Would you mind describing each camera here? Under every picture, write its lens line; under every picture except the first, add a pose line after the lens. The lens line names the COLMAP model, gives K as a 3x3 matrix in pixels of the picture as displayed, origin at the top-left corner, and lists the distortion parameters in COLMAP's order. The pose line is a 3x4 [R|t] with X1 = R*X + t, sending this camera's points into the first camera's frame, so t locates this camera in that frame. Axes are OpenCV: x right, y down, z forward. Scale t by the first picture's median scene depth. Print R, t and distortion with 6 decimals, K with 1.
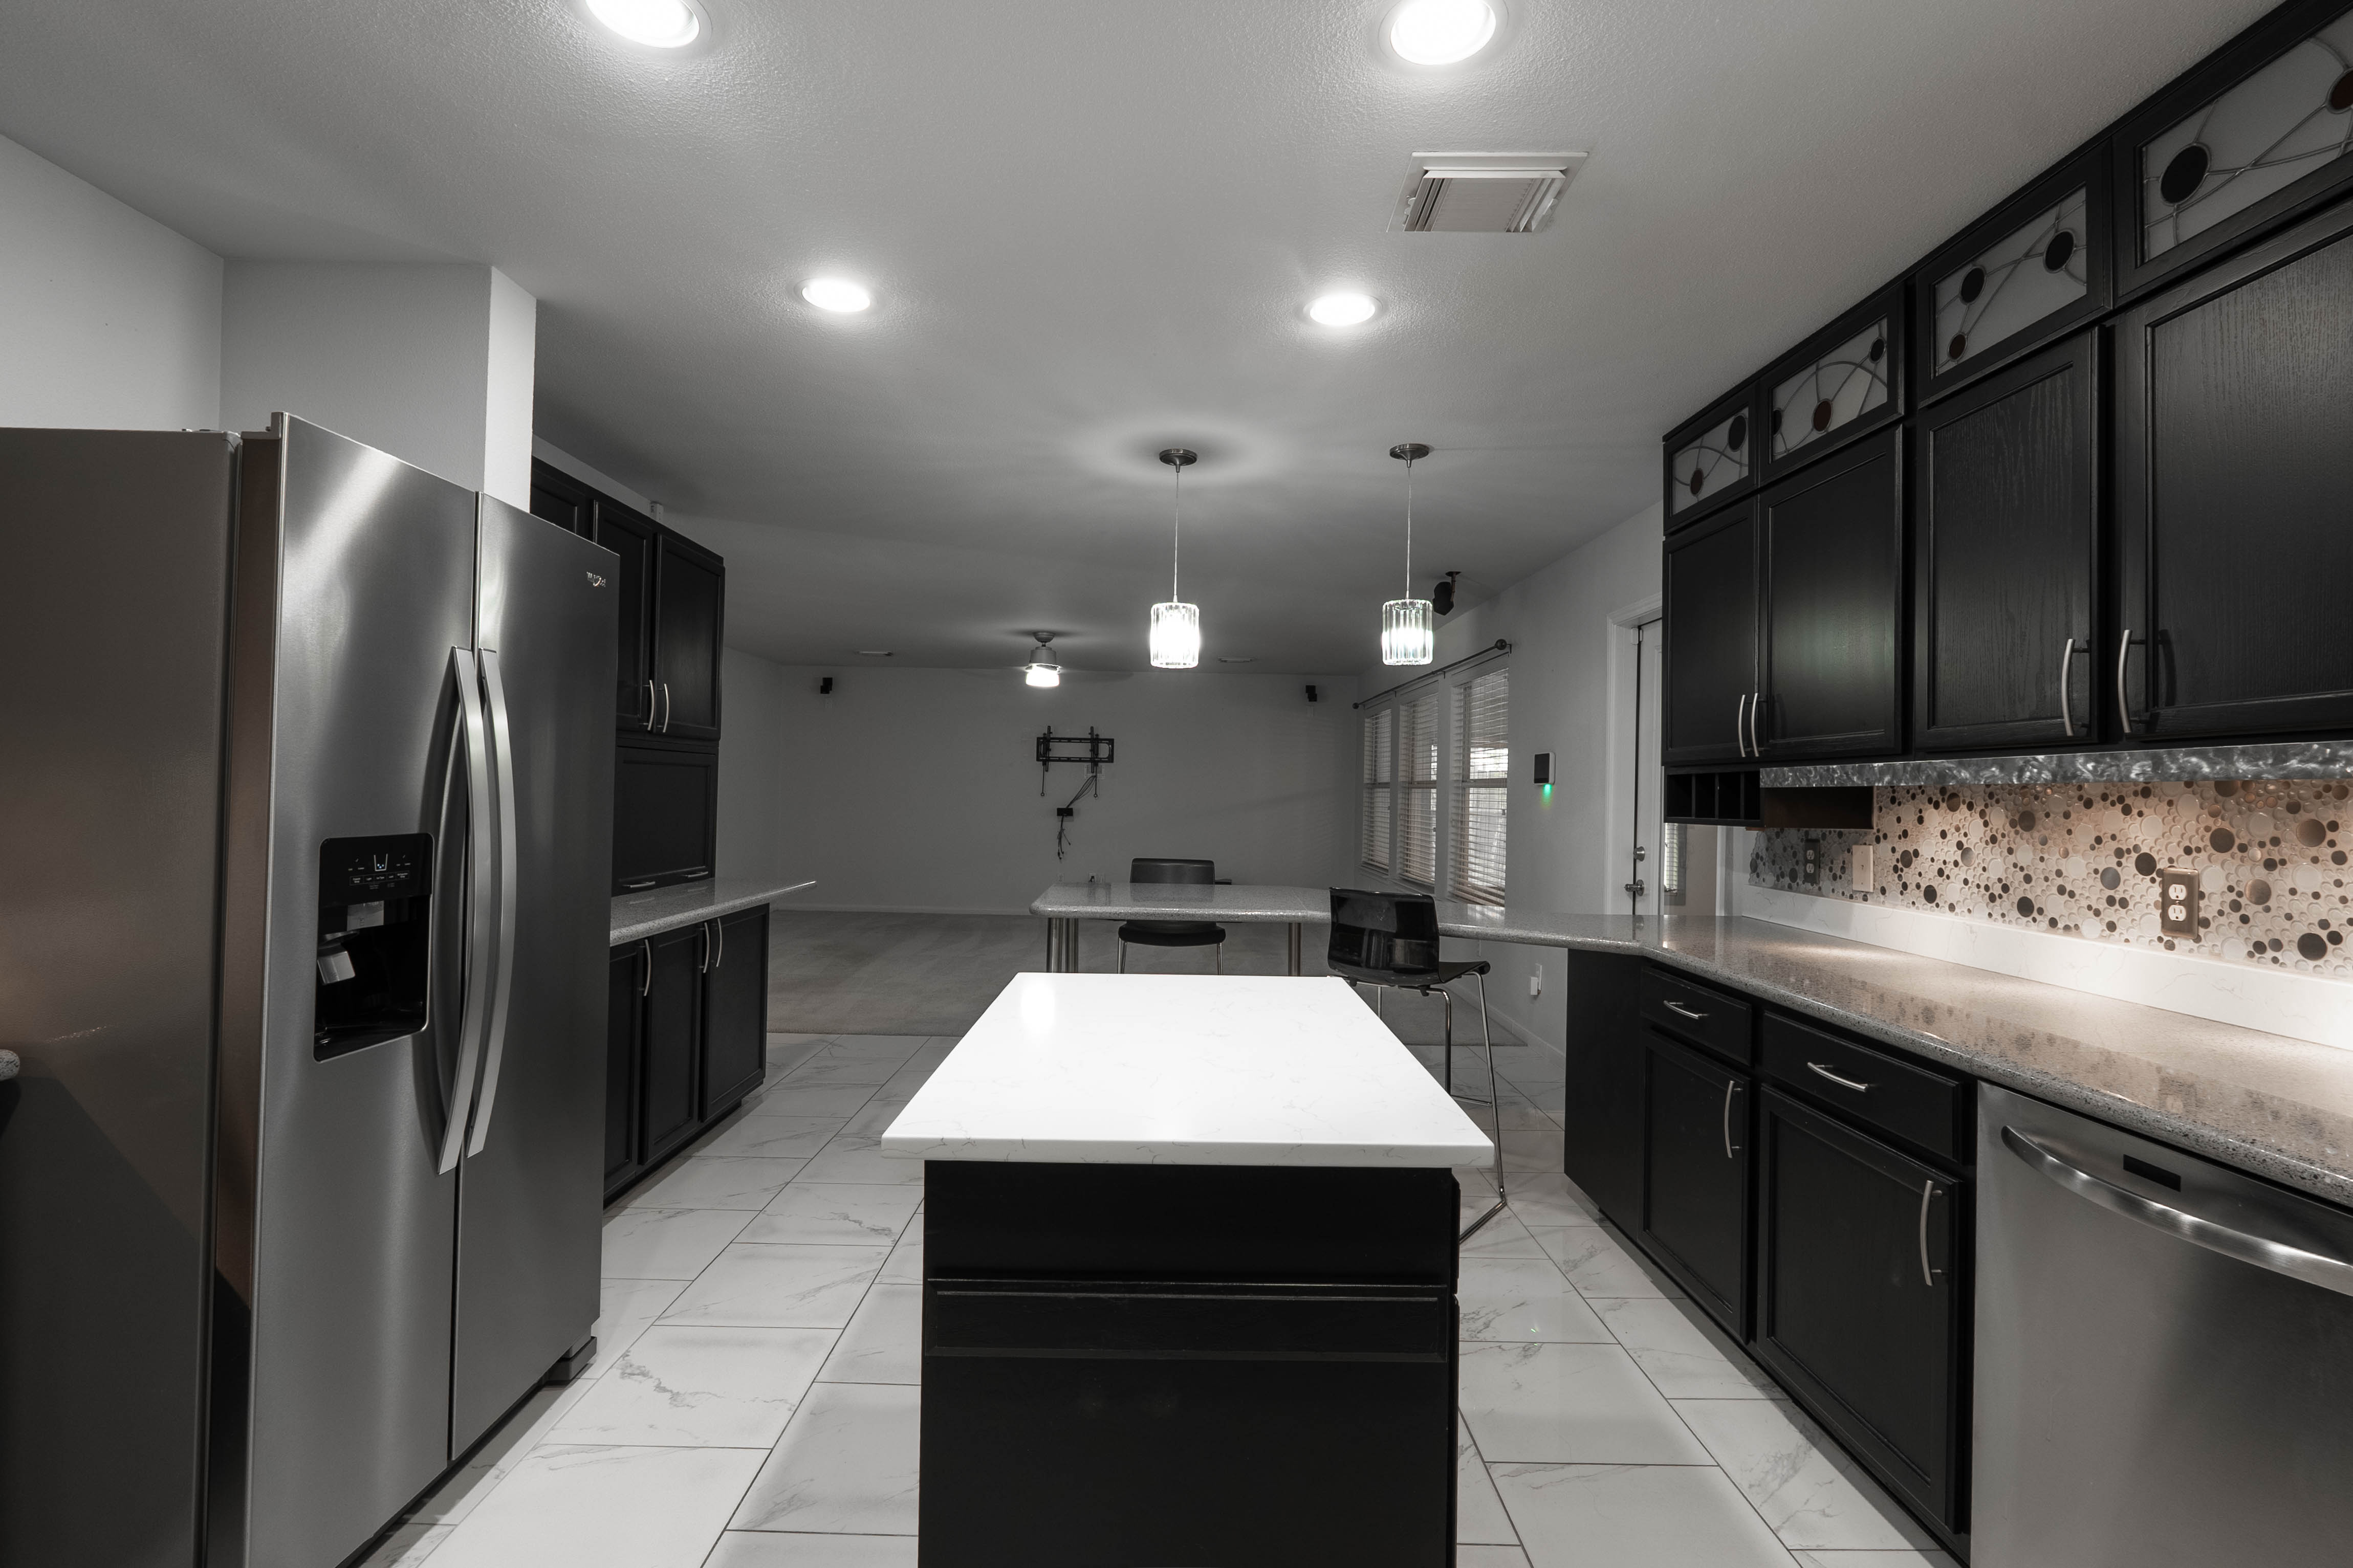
lens RADIAL K [[1076.4, 0, 1167.8], [0, 1076.4, 781.5], [0, 0, 1]] dist [-0.005351, -0.000154]
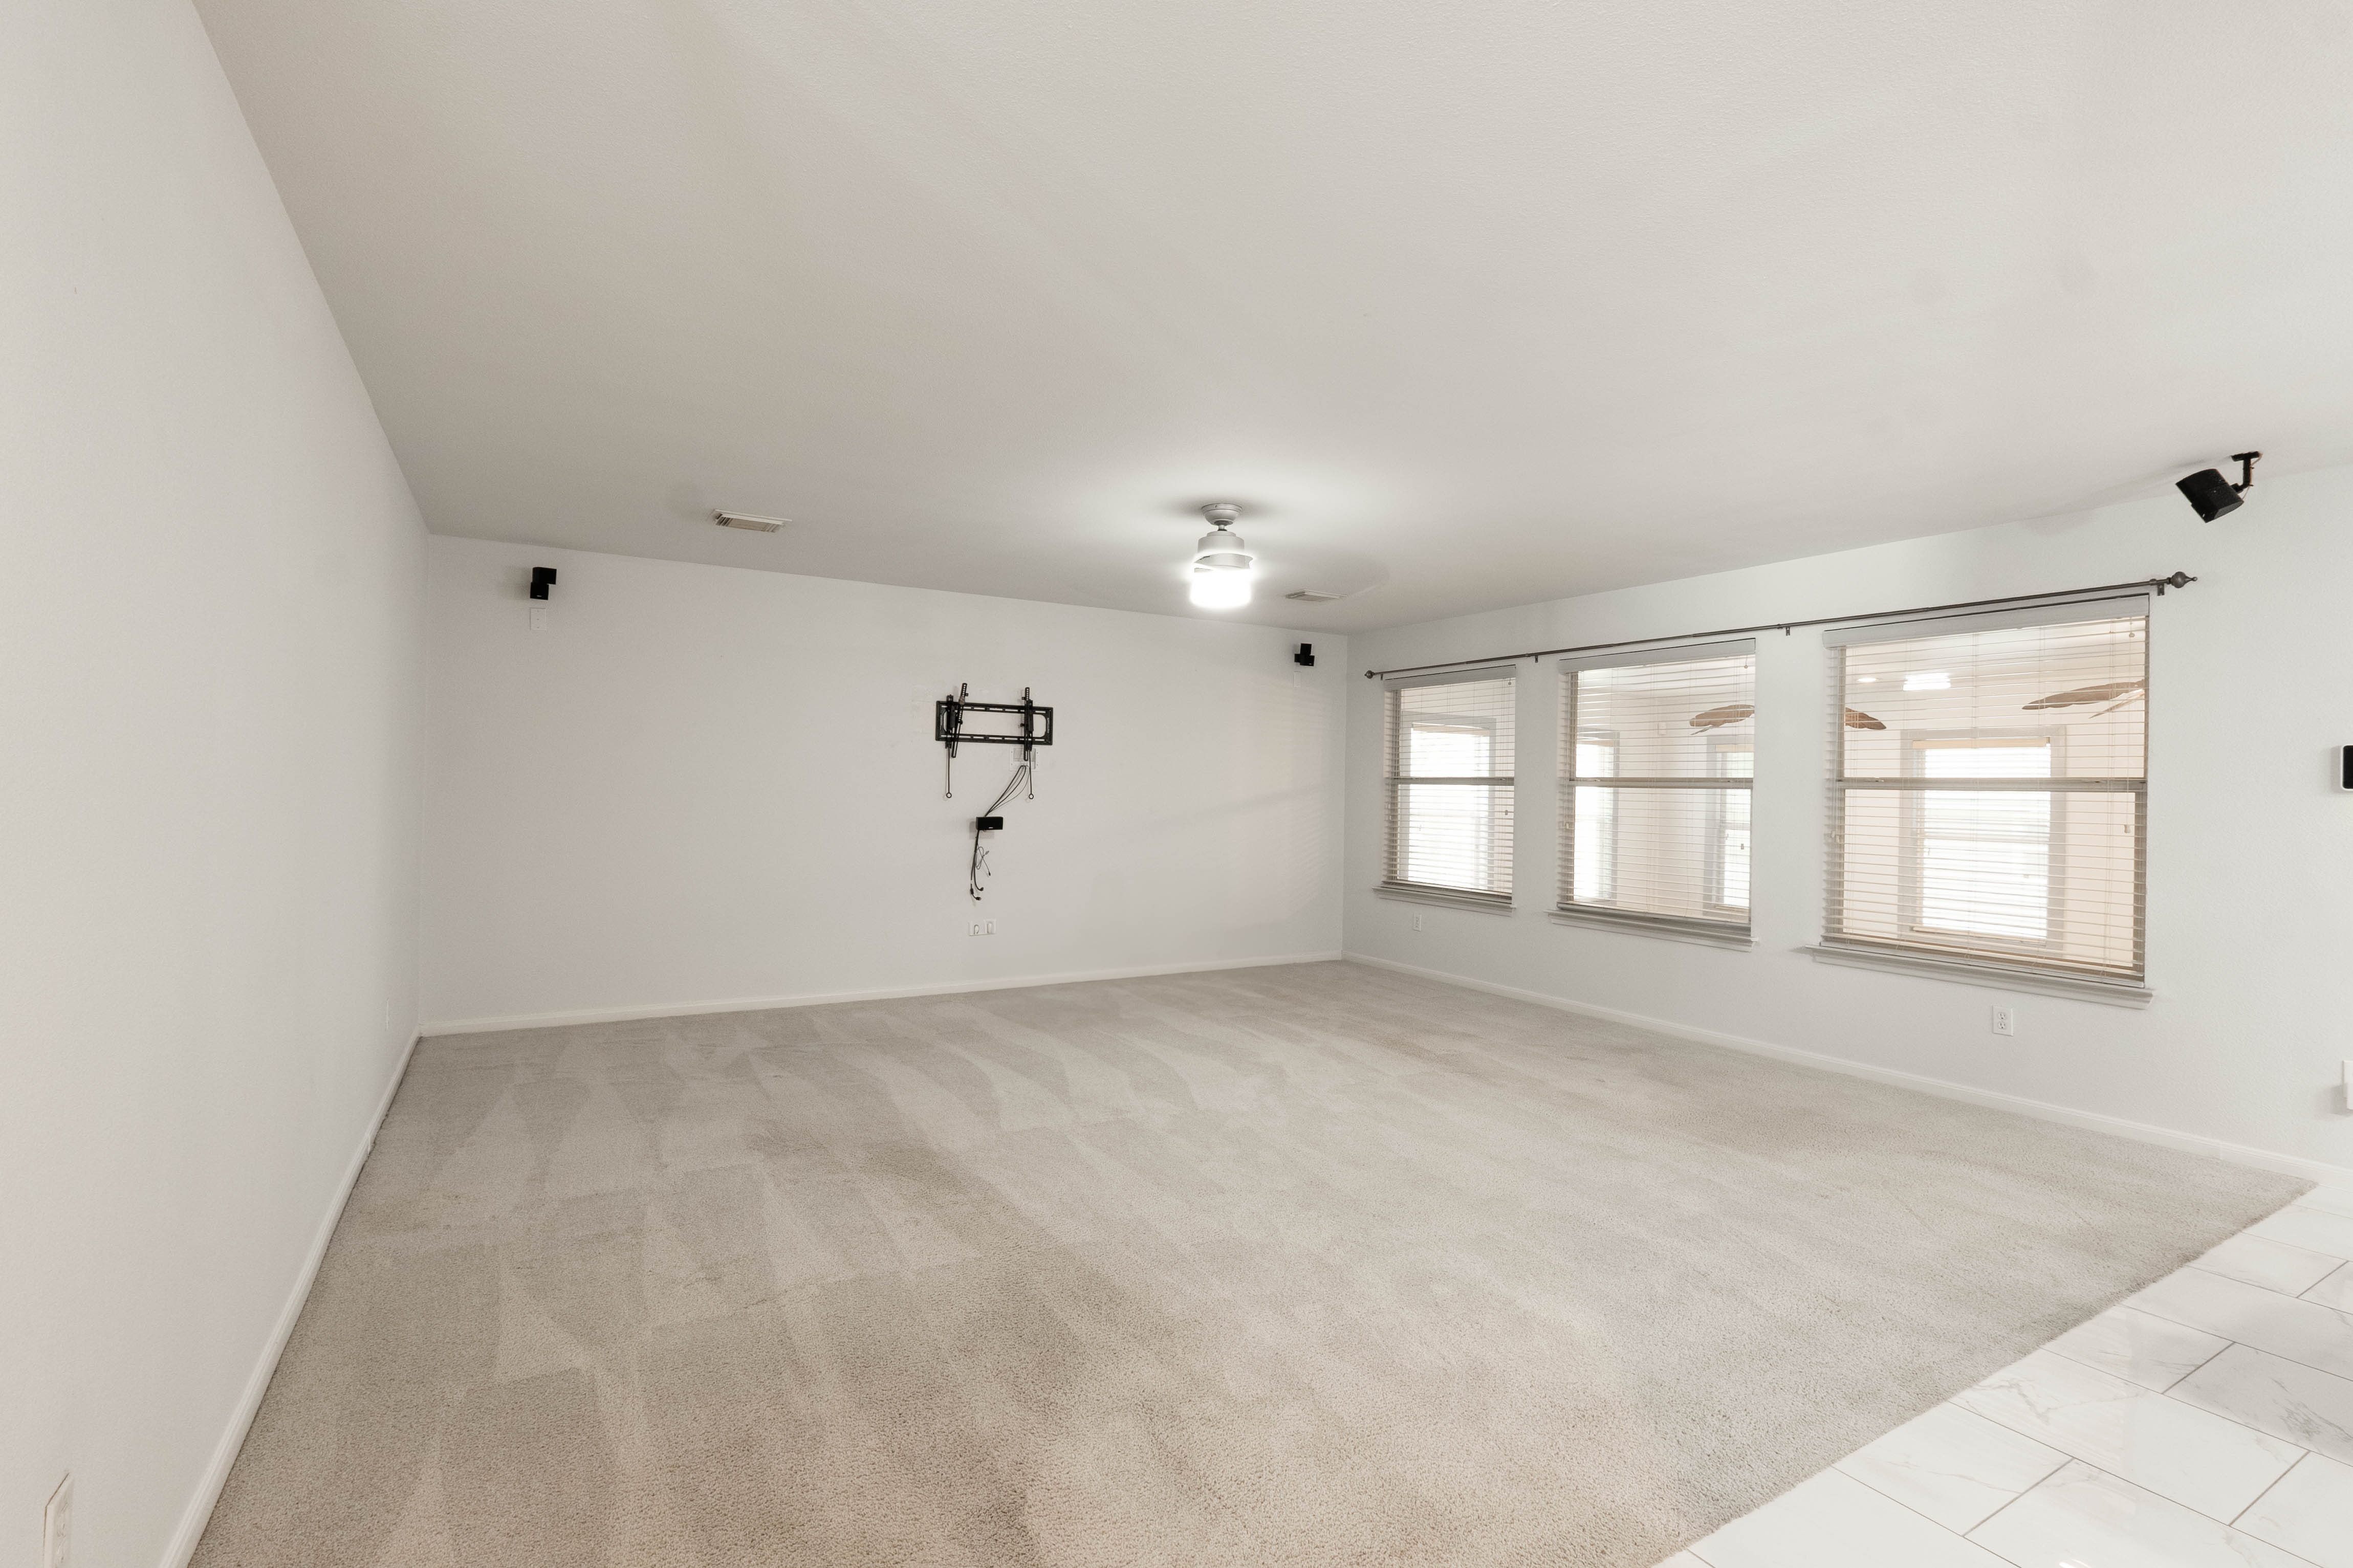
lens RADIAL K [[1076.4, 0, 1167.8], [0, 1076.4, 781.5], [0, 0, 1]] dist [-0.005351, -0.000154]
pose [[0.863989, 0.001556, 0.503508, -1.245722], [-0.006442, 0.999948, 0.007963, -0.005364], [-0.503469, -0.010123, 0.863954, 1.619109]]
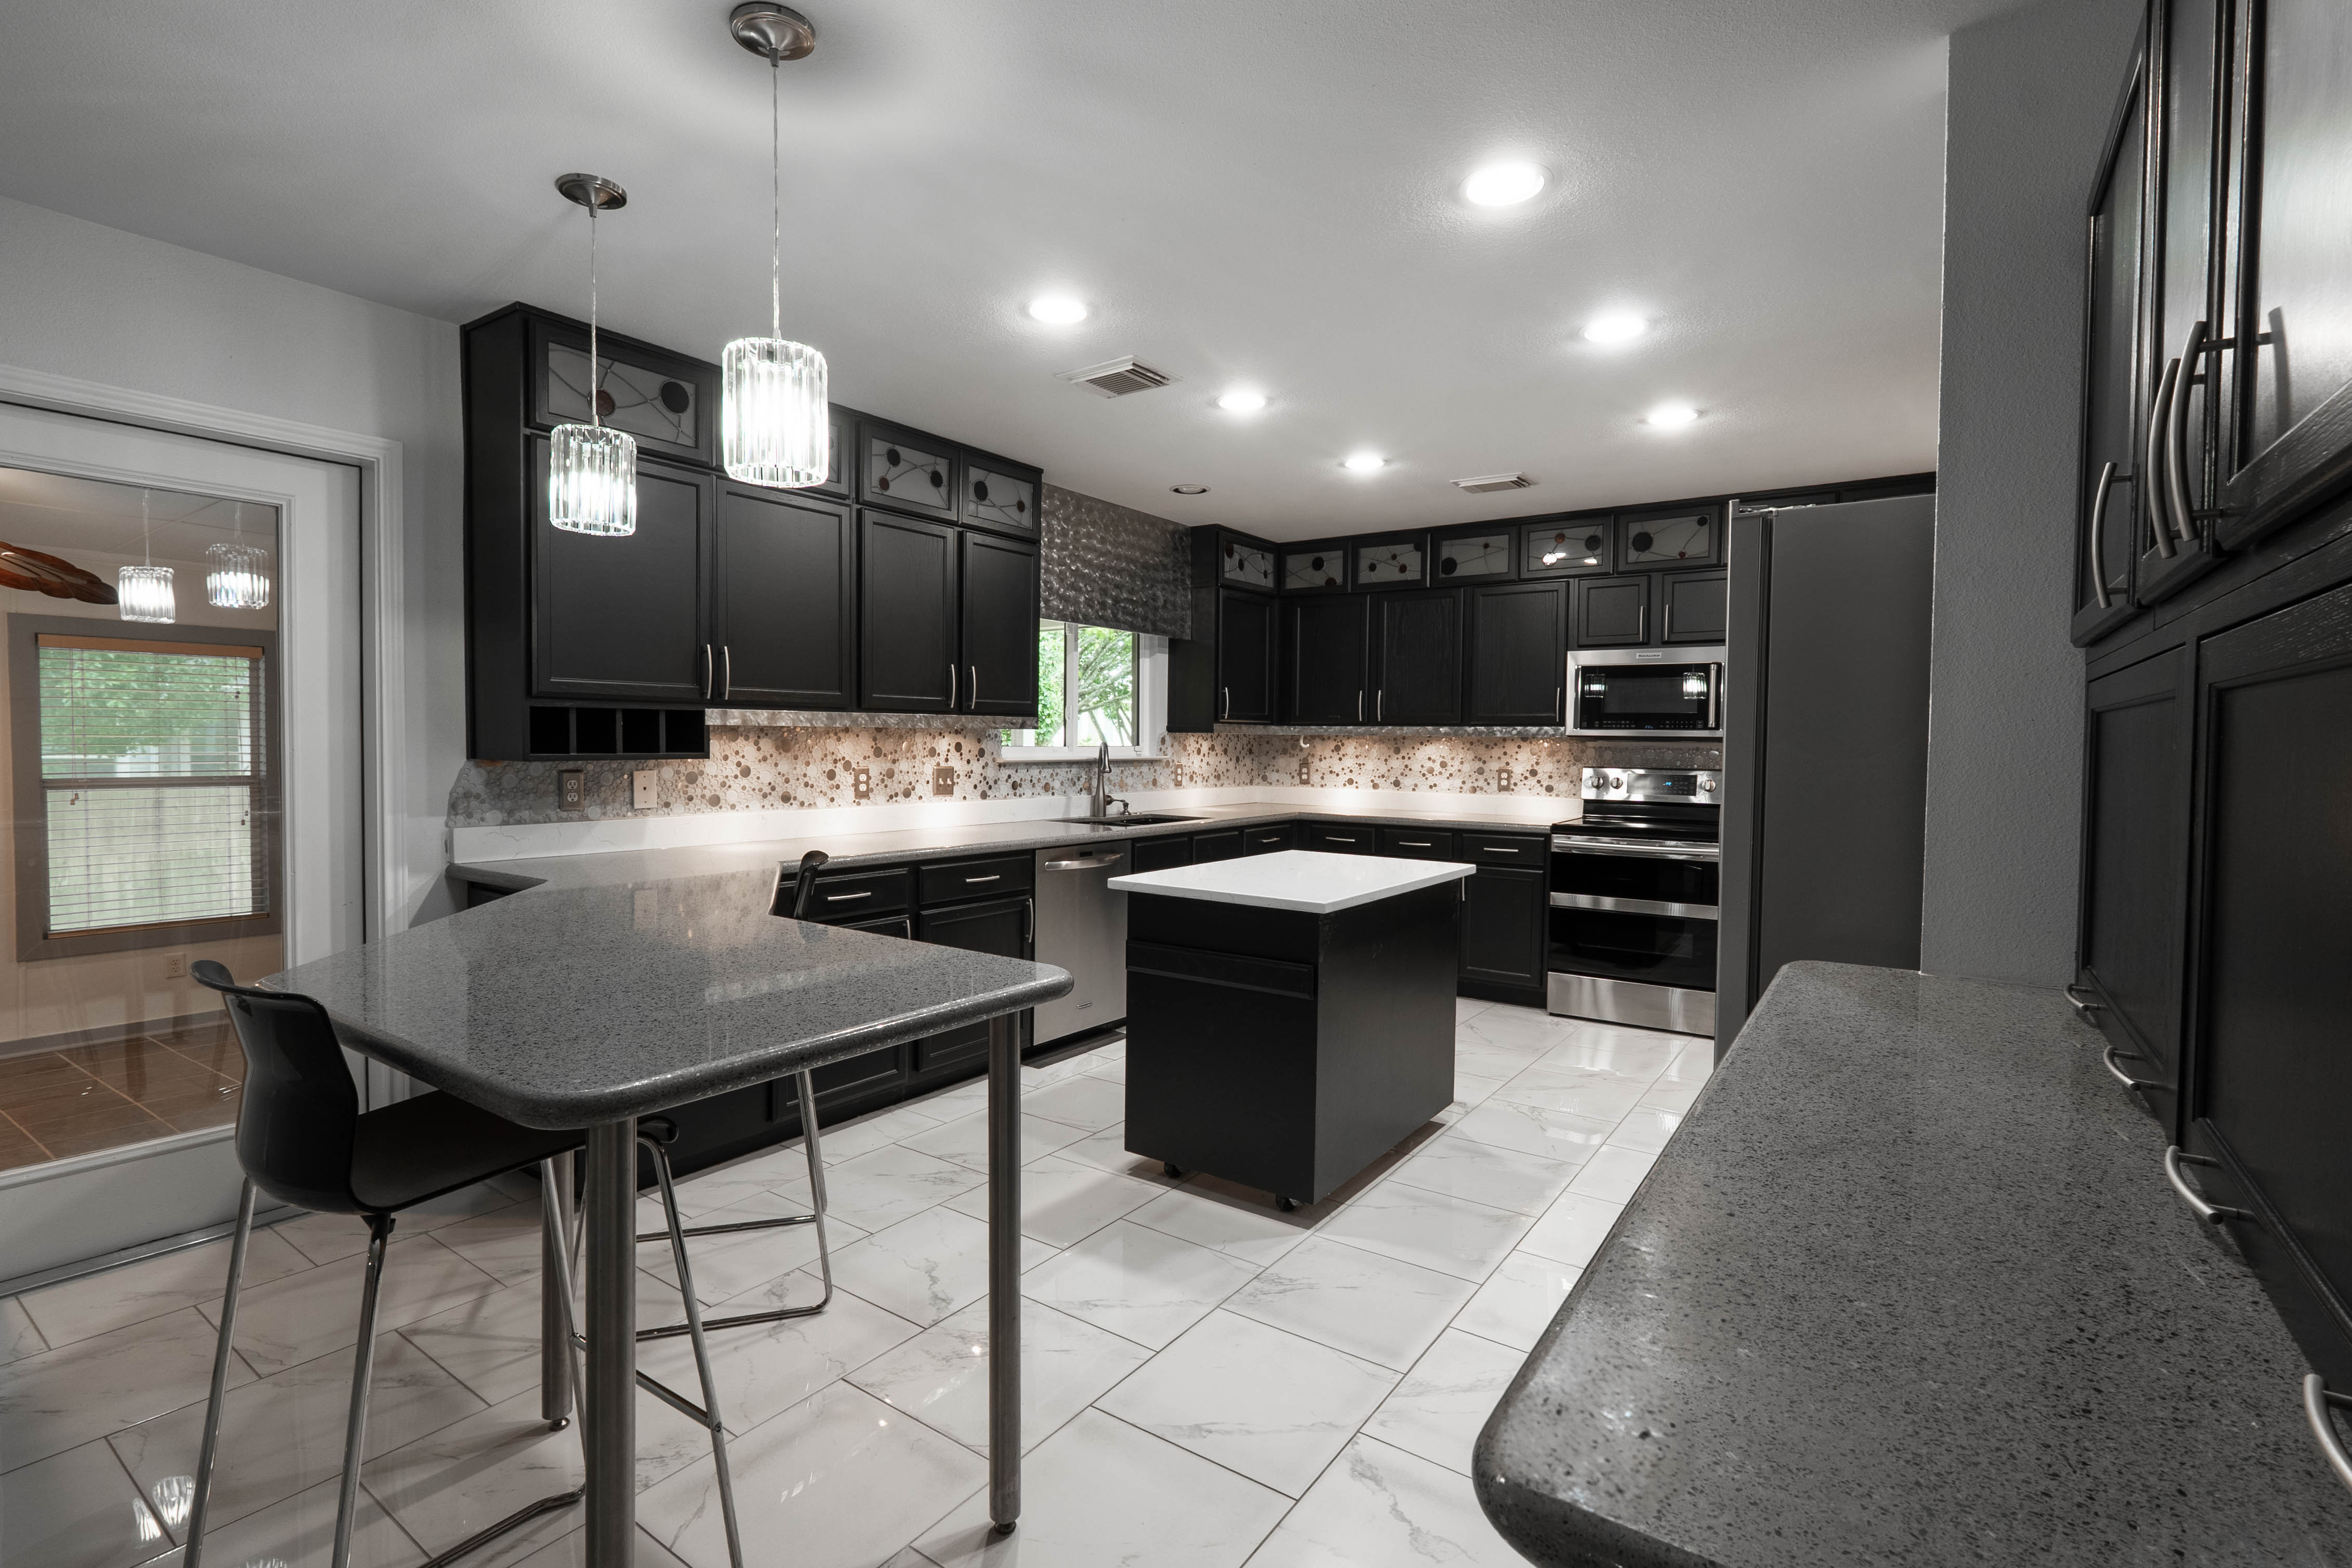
lens RADIAL K [[1080.0, 0, 1171.1], [0, 1080.0, 779.6], [0, 0, 1]] dist [-0.010093, 0.000005]
pose [[-0.817074, -0.048376, 0.574500, -0.581871], [-0.031535, 0.998732, 0.039250, 0.003062], [-0.575670, 0.013953, -0.817563, 1.781714]]
